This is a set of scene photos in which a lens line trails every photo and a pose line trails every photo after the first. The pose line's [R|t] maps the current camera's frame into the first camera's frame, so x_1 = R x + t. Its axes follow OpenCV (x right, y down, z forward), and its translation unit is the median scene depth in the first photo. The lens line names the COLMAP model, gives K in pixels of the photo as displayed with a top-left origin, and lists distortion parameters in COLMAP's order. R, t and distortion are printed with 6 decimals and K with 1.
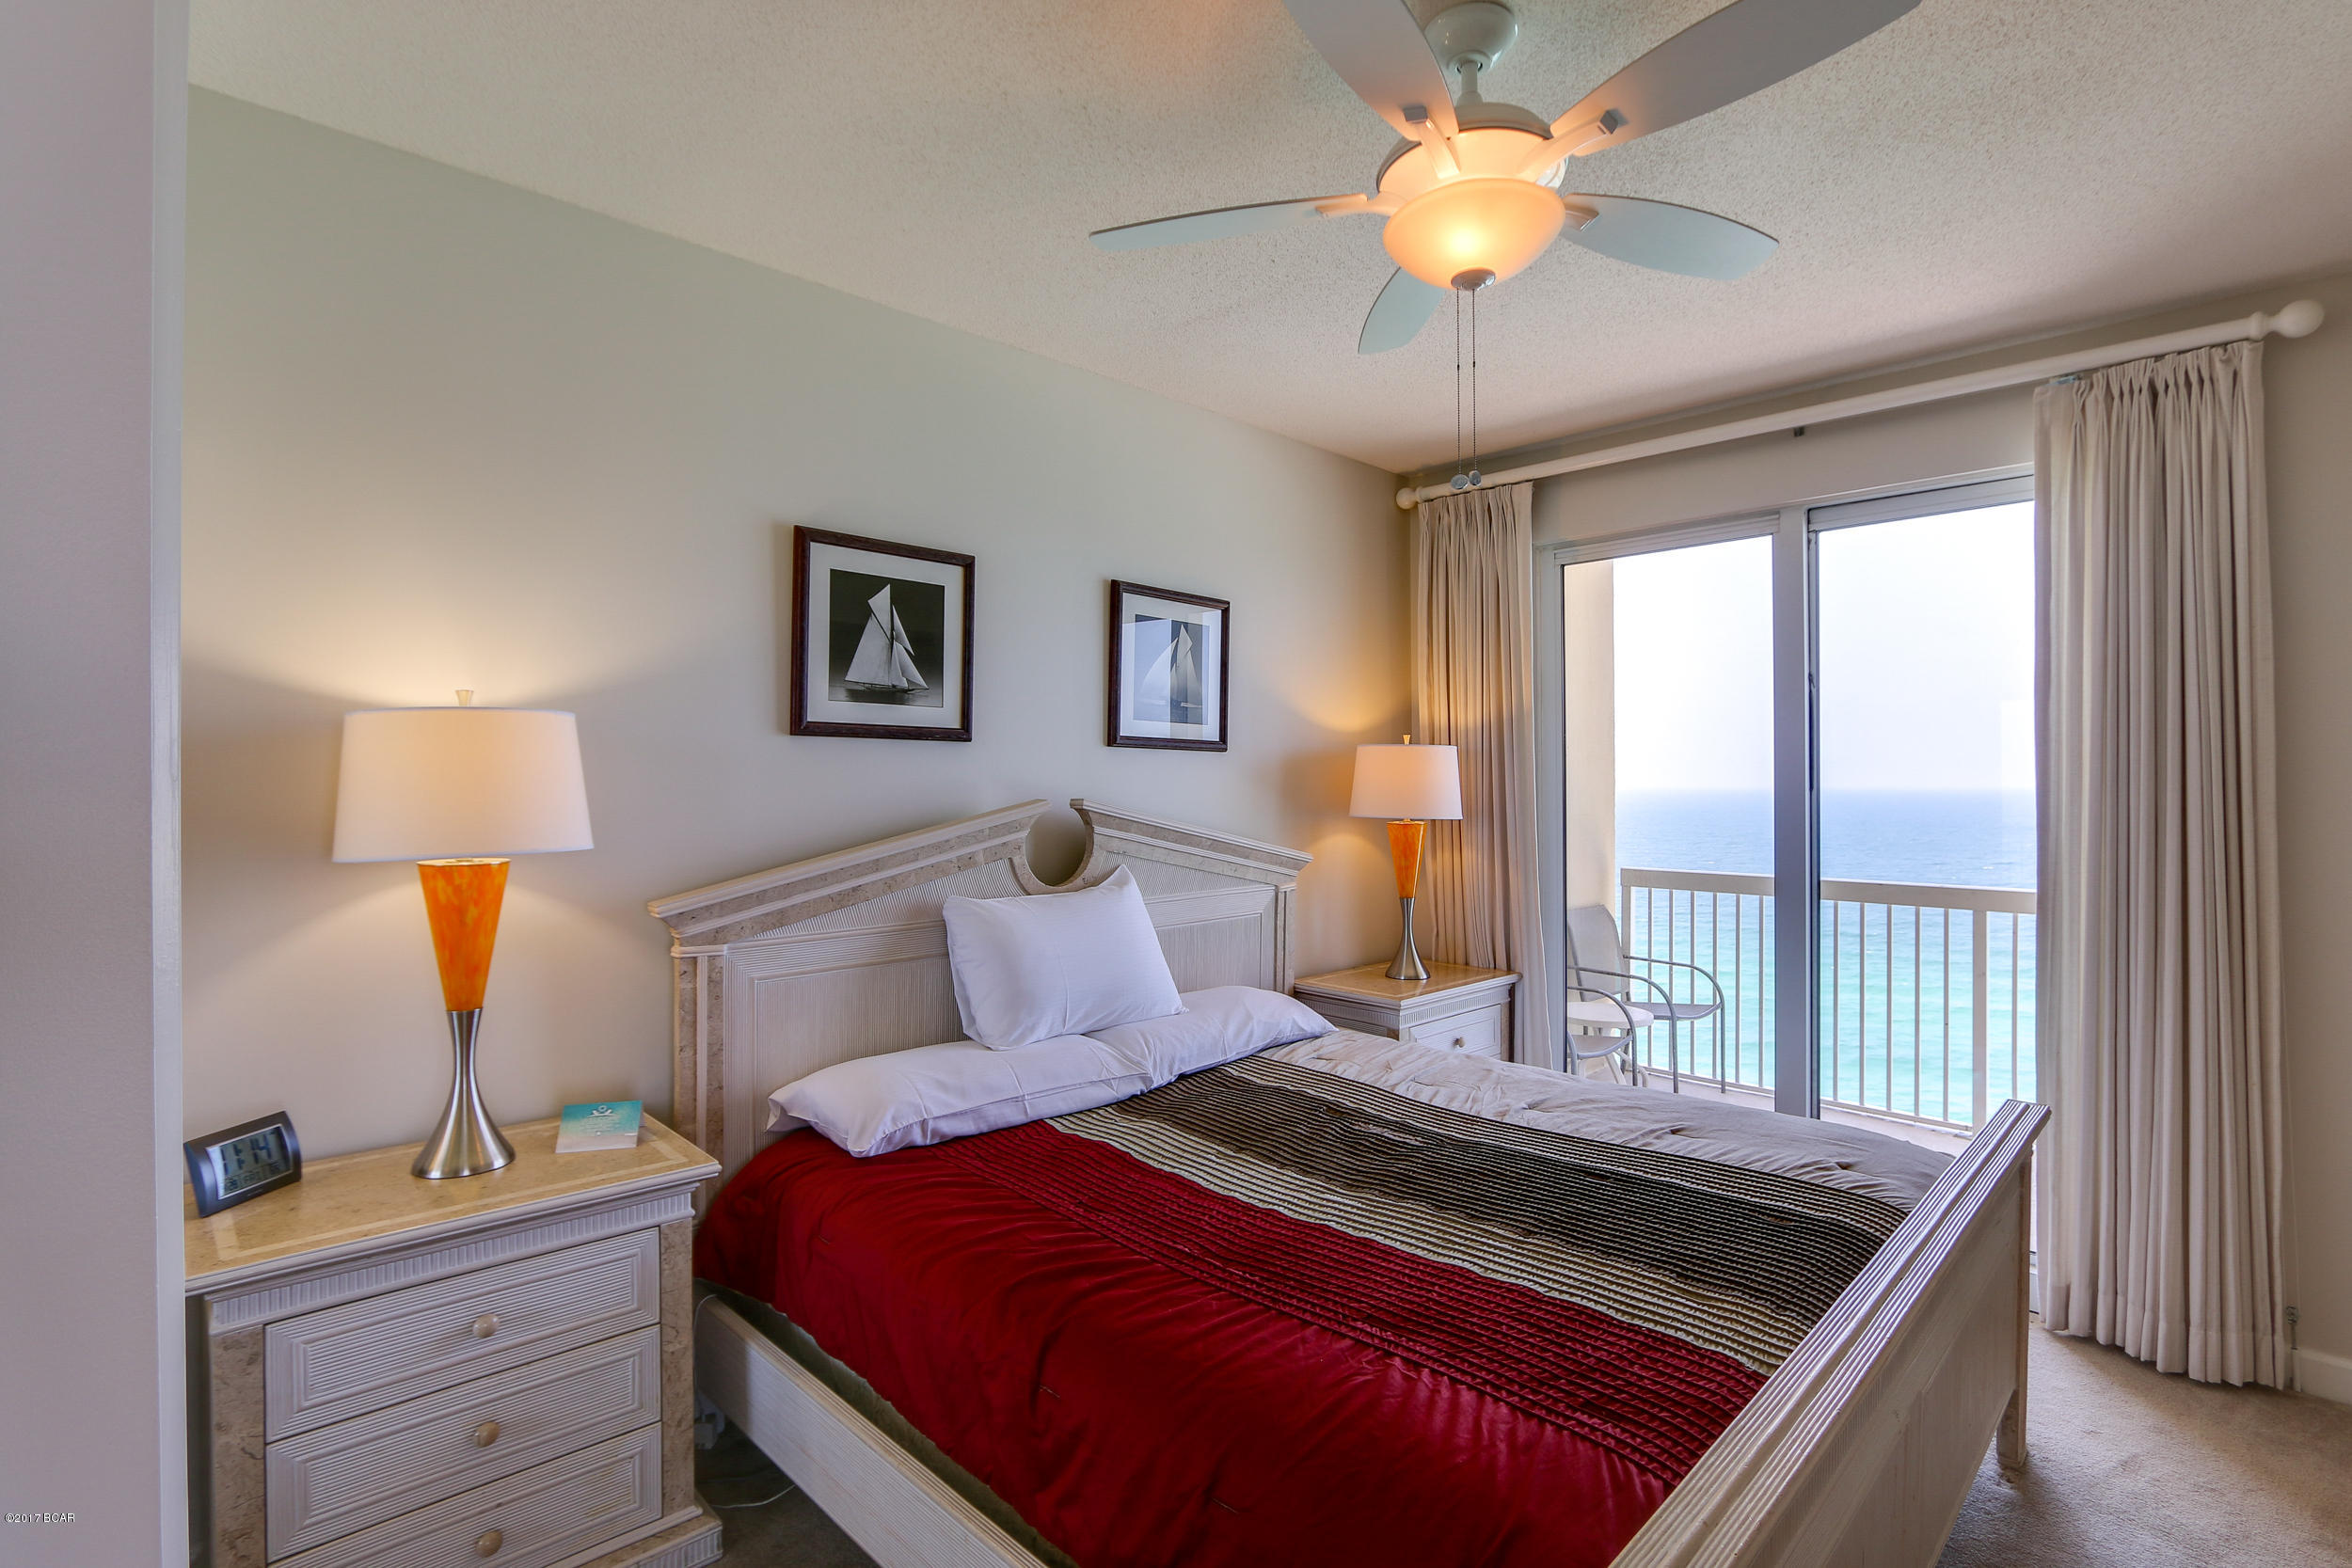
lens RADIAL K [[1093.8, 0, 1164.1], [0, 1093.8, 779.2], [0, 0, 1]] dist [-0.024732, 0.004172]
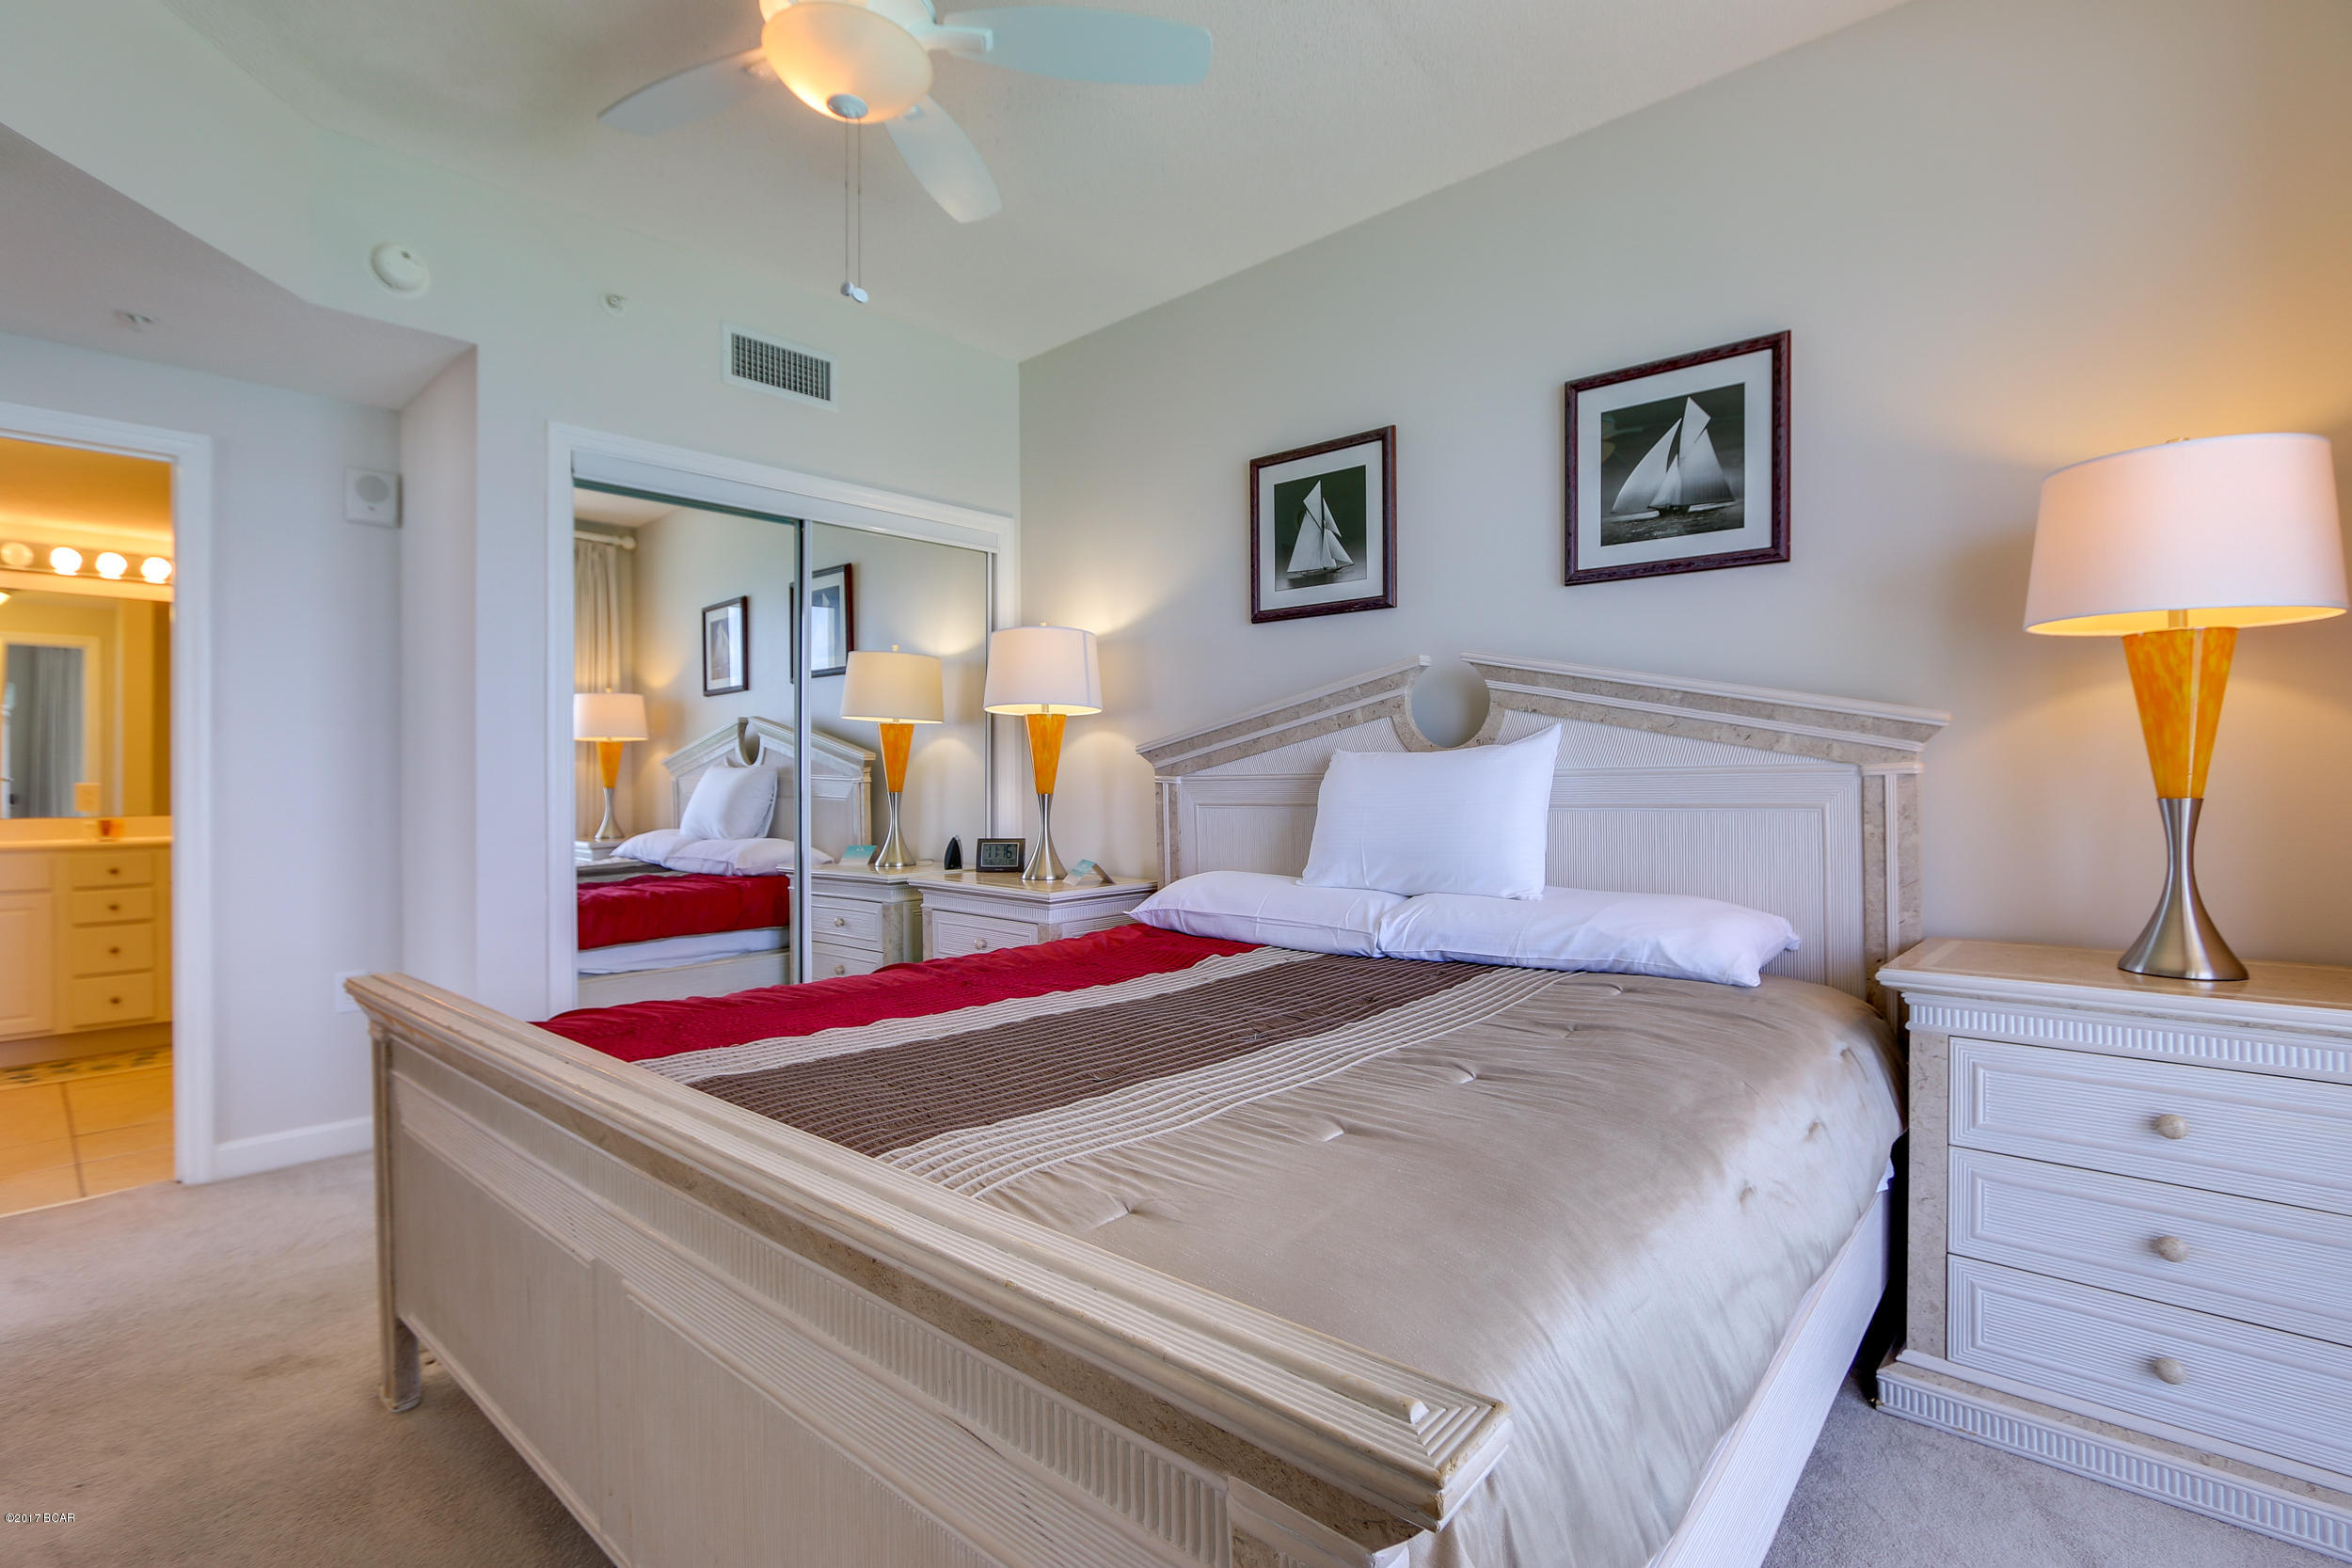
lens RADIAL K [[1093.8, 0, 1165.1], [0, 1093.8, 791.2], [0, 0, 1]] dist [-0.024732, 0.004172]
pose [[0.093217, 0.000468, -0.995646, 0.867392], [-0.001183, 0.999999, 0.000359, 0.146158], [0.995645, 0.001144, 0.093218, 0.726813]]
